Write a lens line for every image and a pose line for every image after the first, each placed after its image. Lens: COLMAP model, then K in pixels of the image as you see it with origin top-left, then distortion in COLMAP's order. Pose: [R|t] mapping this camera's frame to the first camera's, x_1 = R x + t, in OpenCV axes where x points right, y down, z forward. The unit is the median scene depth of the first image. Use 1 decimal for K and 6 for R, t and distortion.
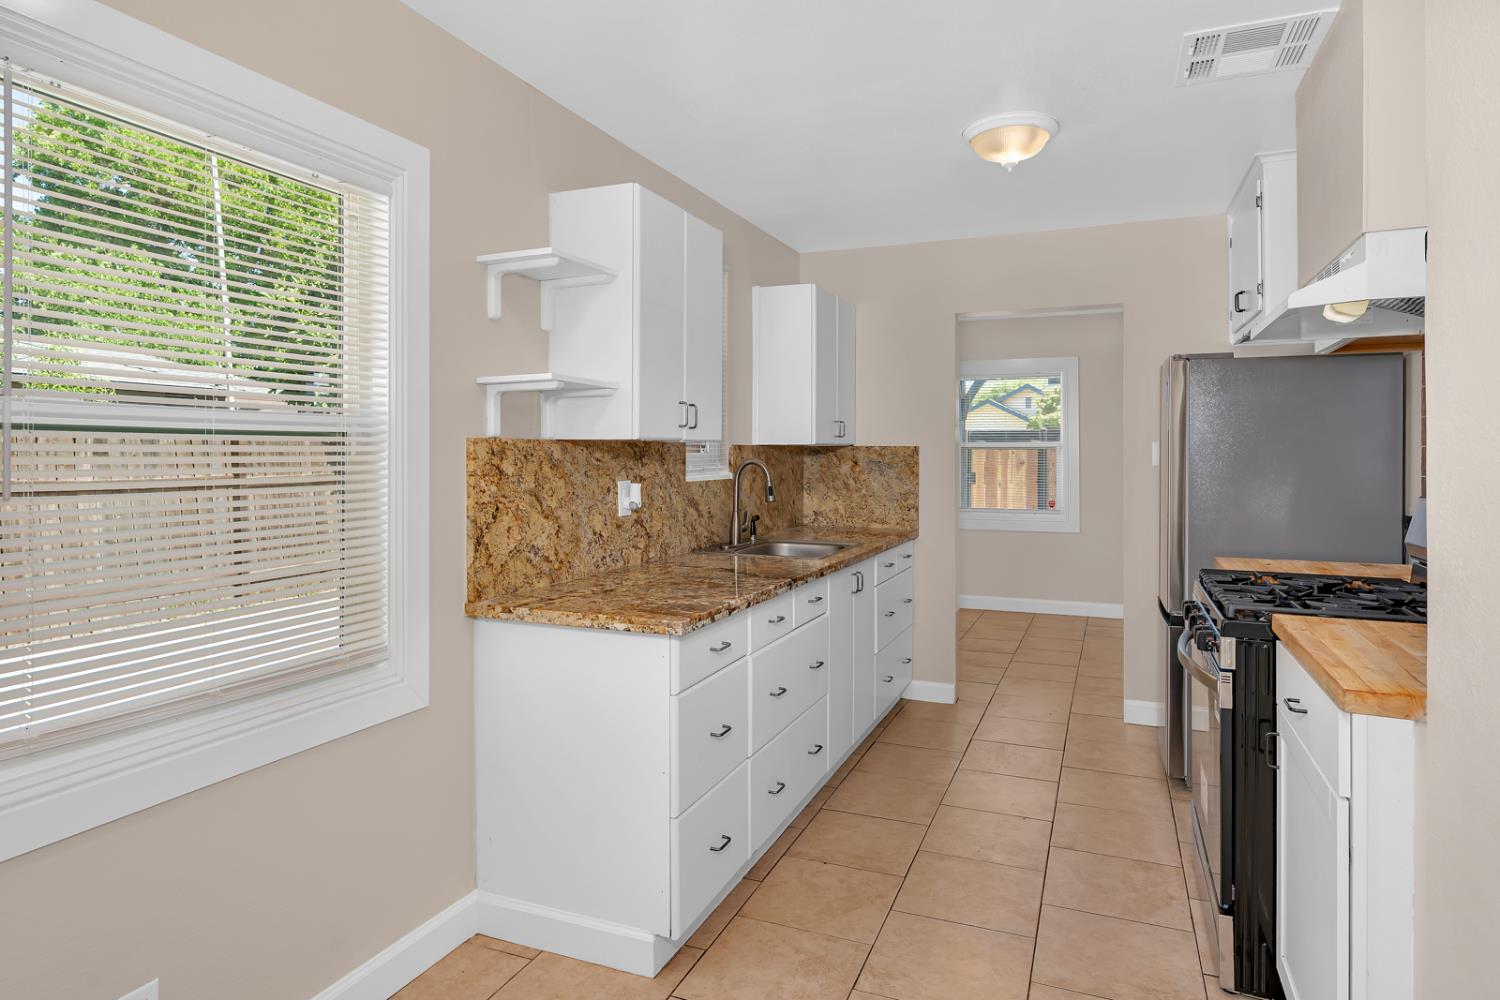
lens RADIAL K [[851.3, 0, 766.0], [0, 851.3, 449.6], [0, 0, 1]] dist [-0.005459, -0.000457]
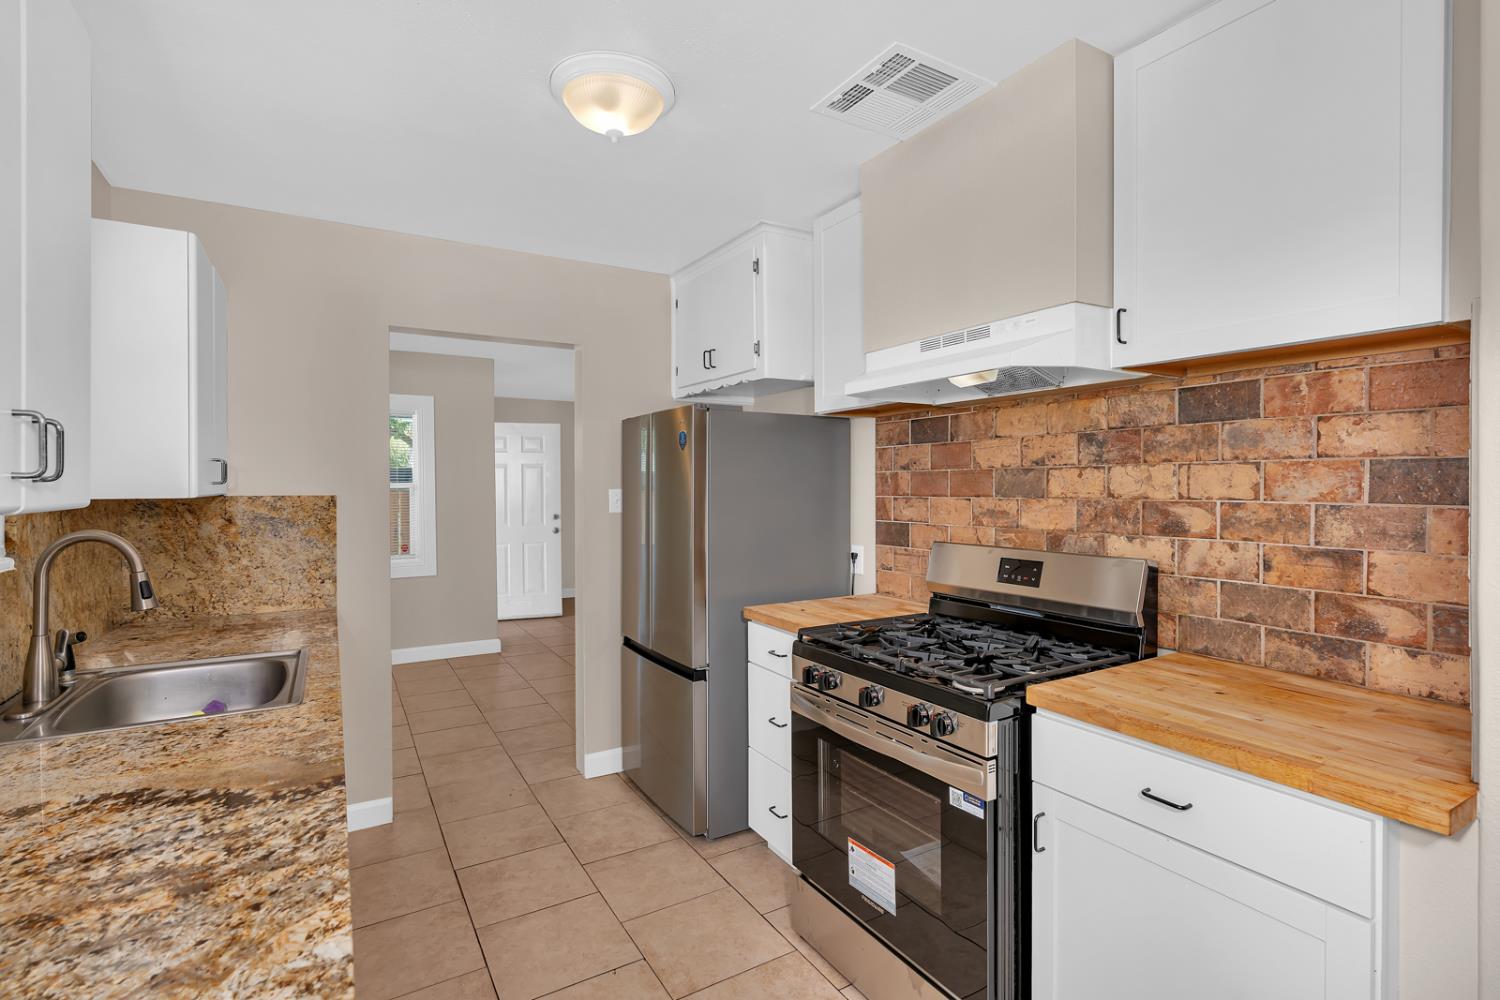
lens RADIAL K [[695.7, 0, 747.8], [0, 695.7, 489.9], [0, 0, 1]] dist [0.001353, 0.000511]
pose [[0.600776, -0.009469, 0.799361, -0.092203], [0.001553, 0.999942, 0.010677, -0.014772], [-0.799416, -0.005173, 0.600756, 0.343783]]
